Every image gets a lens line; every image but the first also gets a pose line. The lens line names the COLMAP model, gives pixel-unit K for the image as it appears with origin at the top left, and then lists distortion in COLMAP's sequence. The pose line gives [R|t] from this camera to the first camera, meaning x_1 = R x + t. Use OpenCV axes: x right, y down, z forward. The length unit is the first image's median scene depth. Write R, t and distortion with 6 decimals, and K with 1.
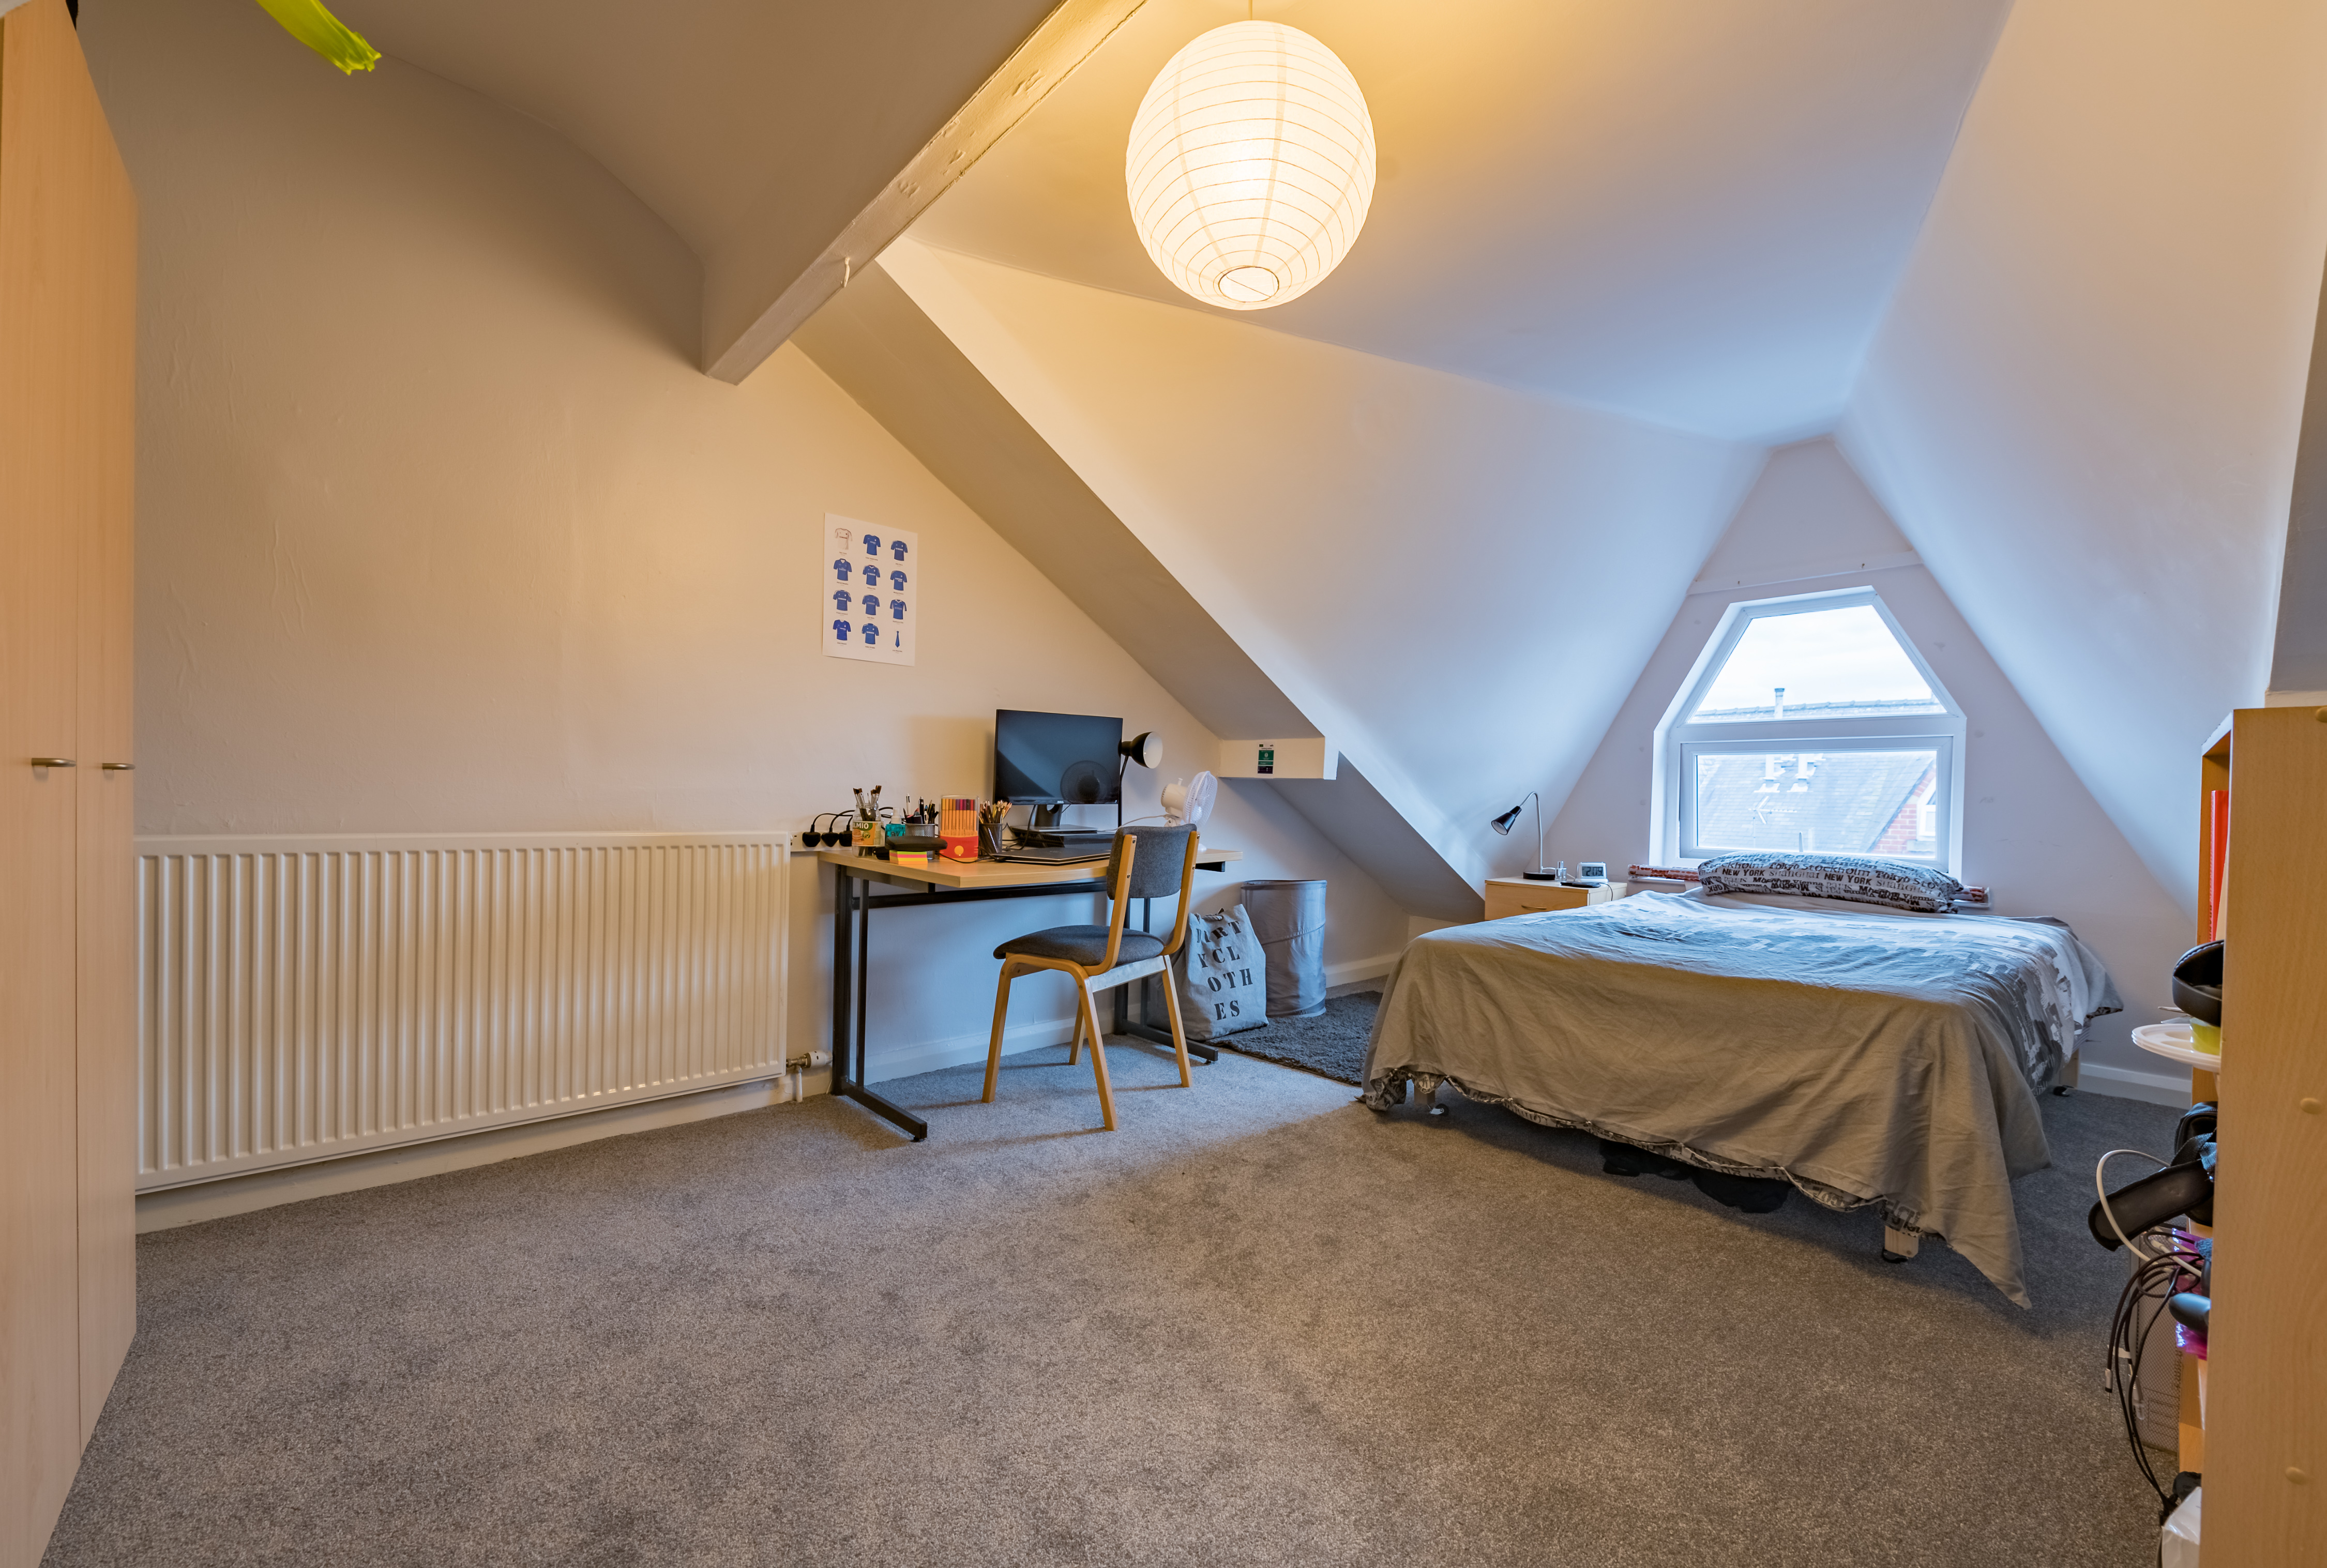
lens RADIAL K [[931.0, 0, 1163.2], [0, 931.0, 788.9], [0, 0, 1]] dist [0.000122, 0.000001]
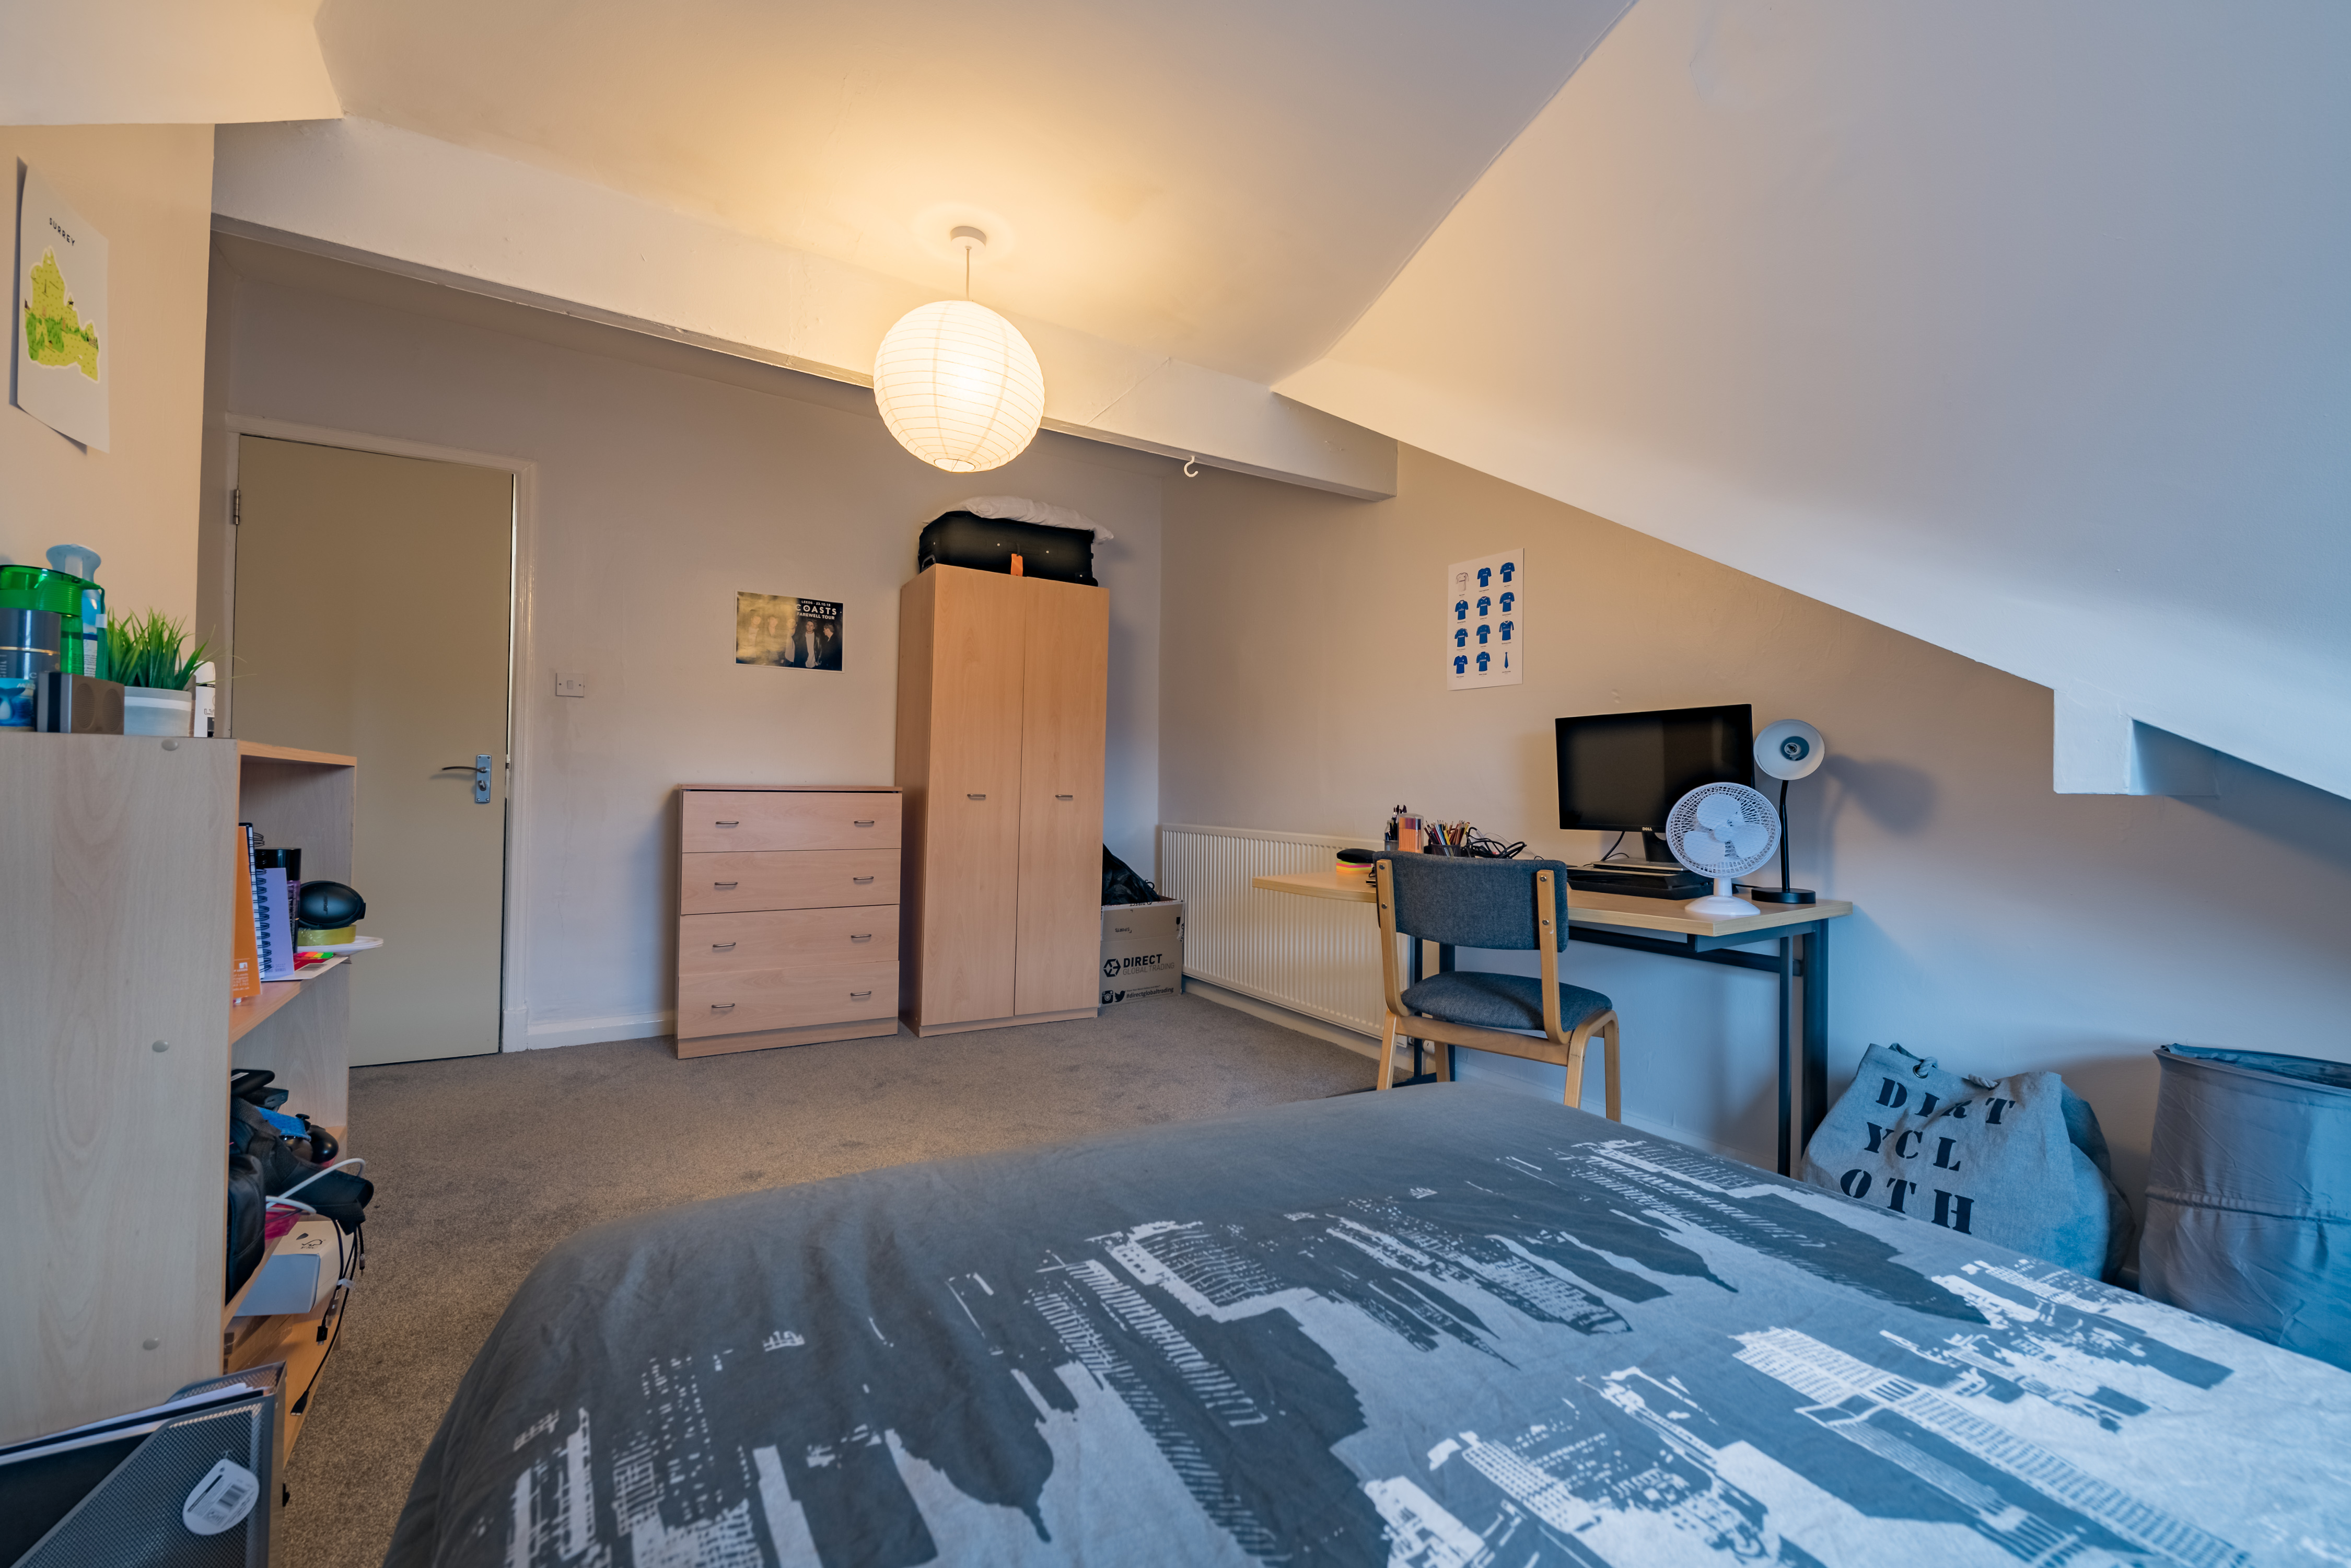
lens RADIAL K [[940.8, 0, 1174.0], [0, 940.8, 778.3], [0, 0, 1]] dist [0.000122, 0.000001]
pose [[-0.180466, -0.025302, -0.983256, 0.792696], [-0.016183, 0.999610, -0.022752, -0.004544], [0.983448, 0.011806, -0.180806, 0.849847]]
